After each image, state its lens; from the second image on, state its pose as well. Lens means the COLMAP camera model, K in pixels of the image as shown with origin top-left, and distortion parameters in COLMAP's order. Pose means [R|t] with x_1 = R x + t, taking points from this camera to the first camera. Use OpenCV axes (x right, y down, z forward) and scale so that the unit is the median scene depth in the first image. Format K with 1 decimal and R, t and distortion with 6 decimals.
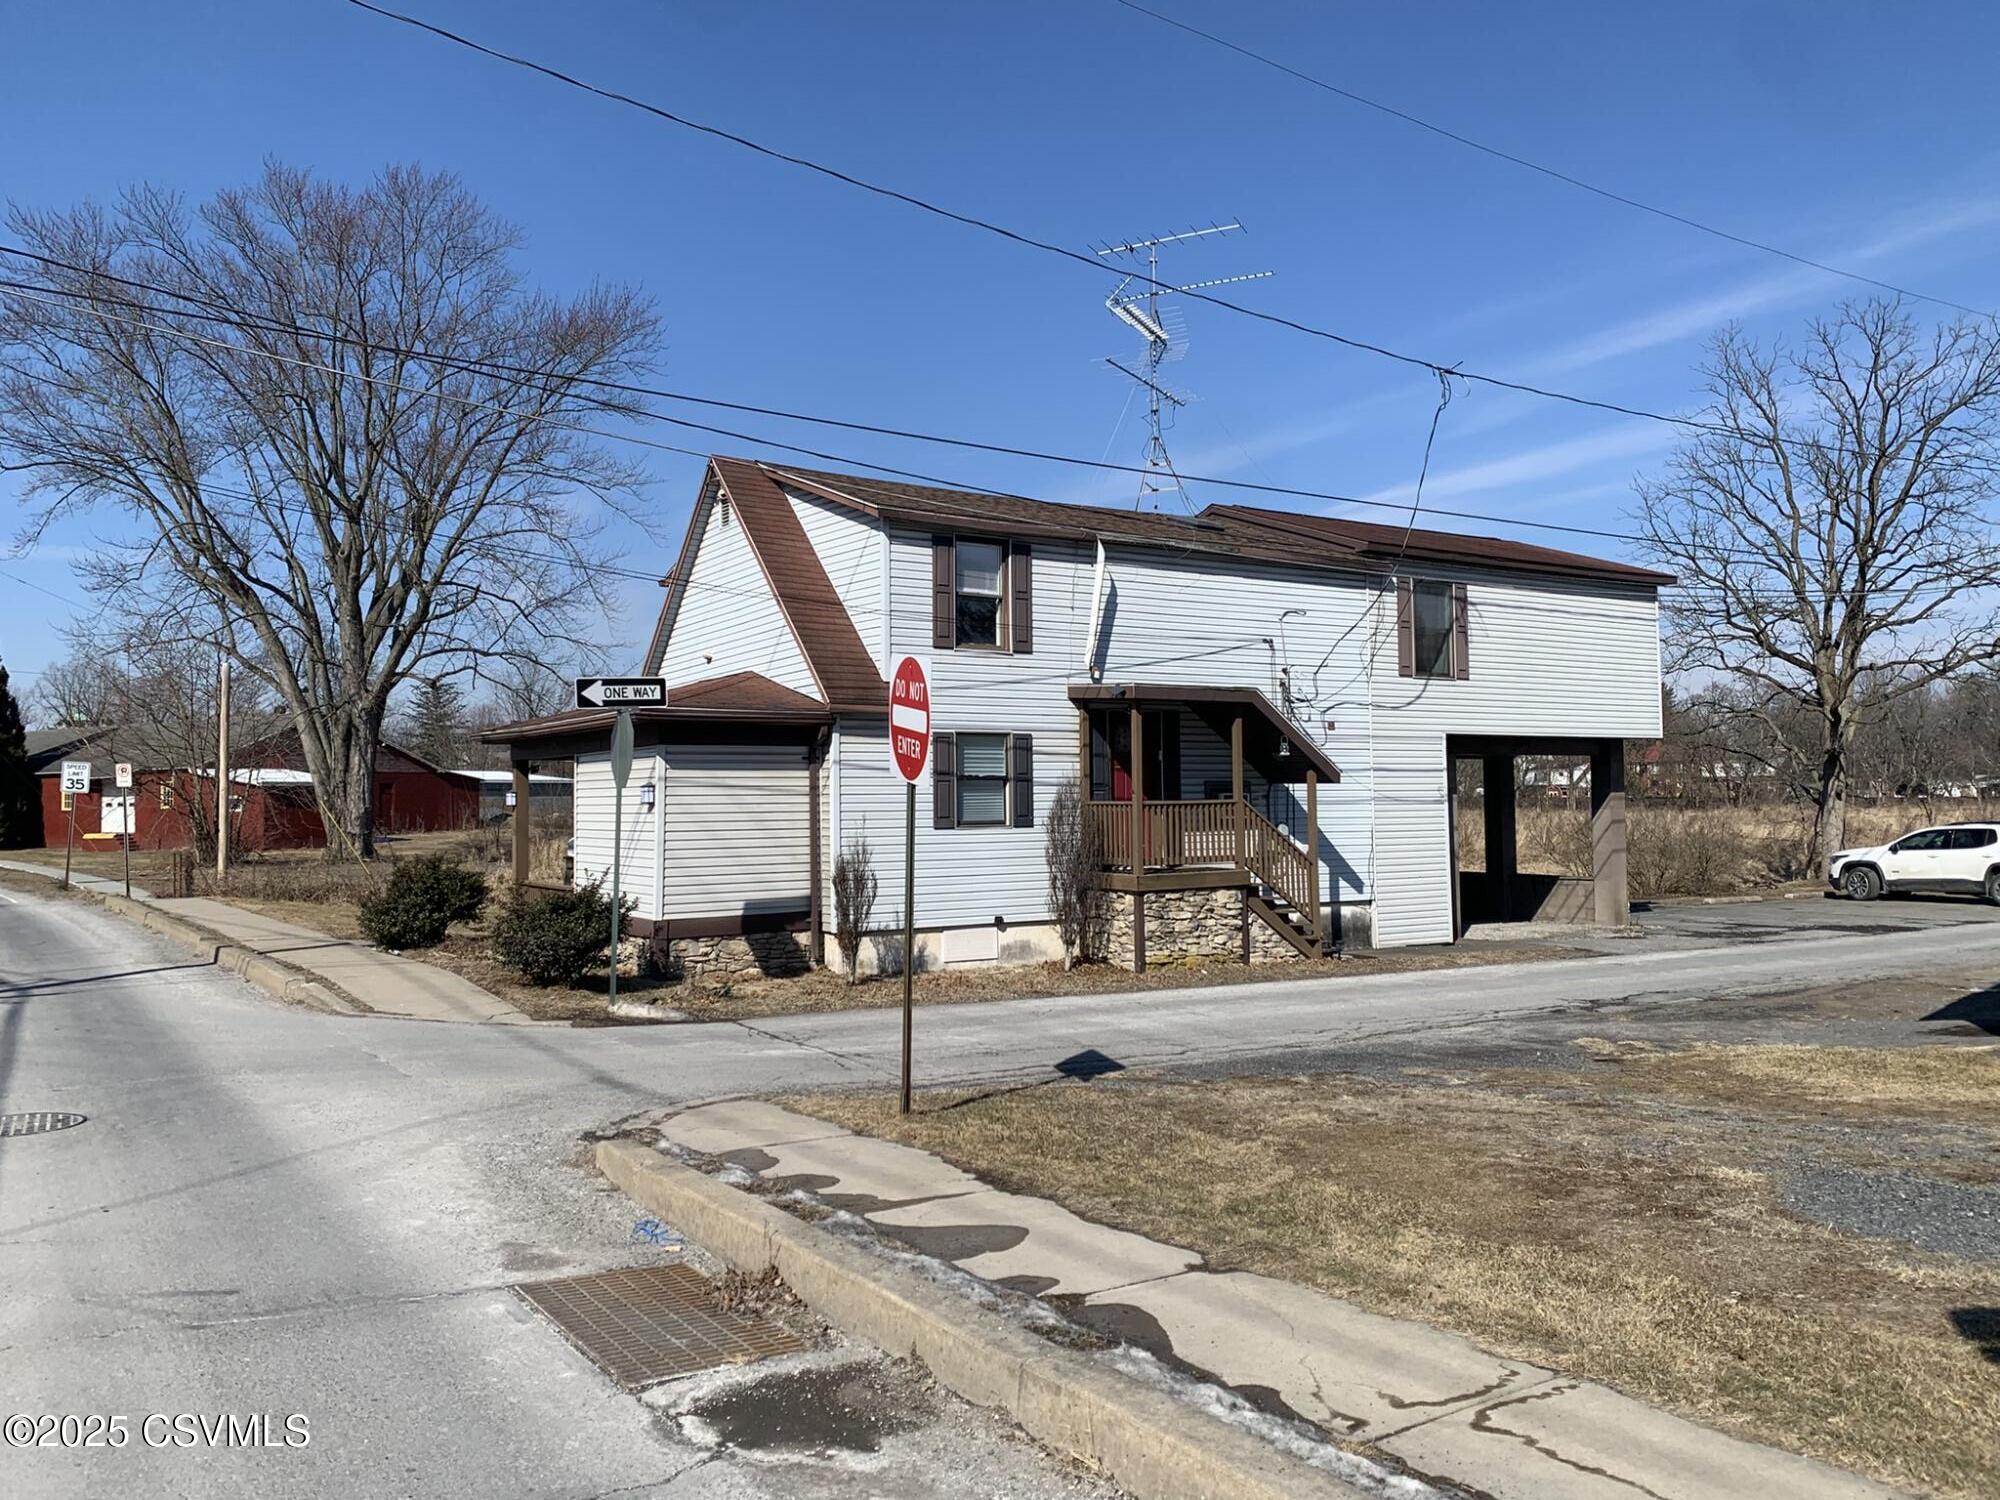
lens RADIAL K [[1582.0, 0, 1006.5], [0, 1582.0, 723.9], [0, 0, 1]] dist [0.096679, -0.157922]
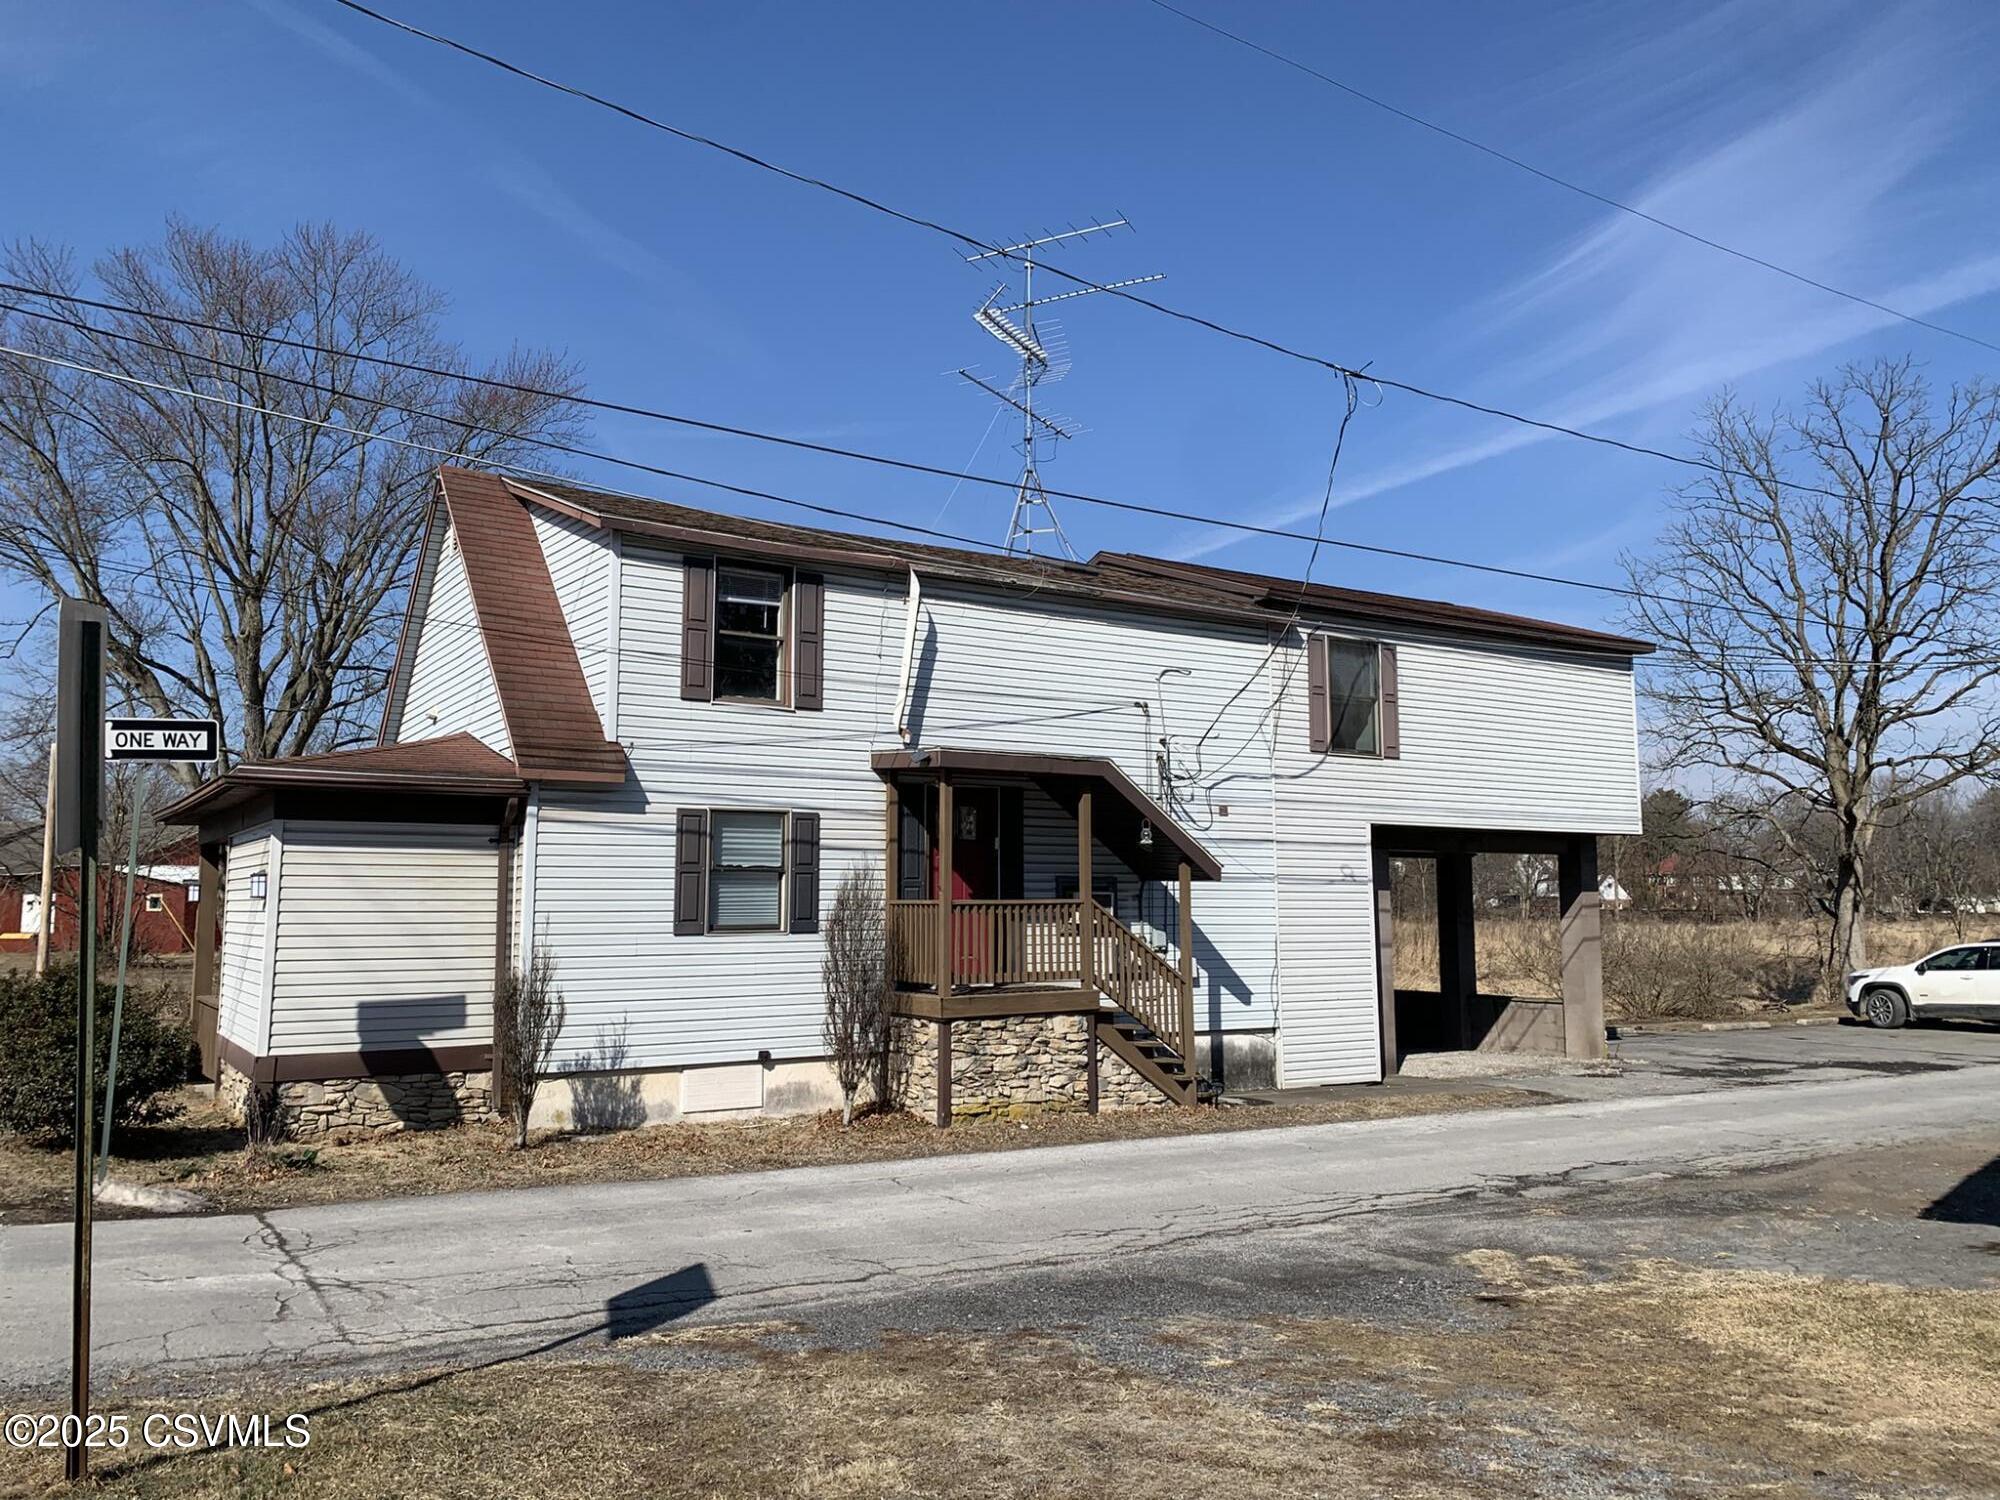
lens RADIAL K [[1582.0, 0, 1006.5], [0, 1582.0, 723.9], [0, 0, 1]] dist [0.096679, -0.157922]
pose [[0.999928, 0.007703, -0.009250, 0.103138], [-0.008303, 0.997737, -0.066726, 0.012303], [0.008715, 0.066798, 0.997728, 0.190564]]
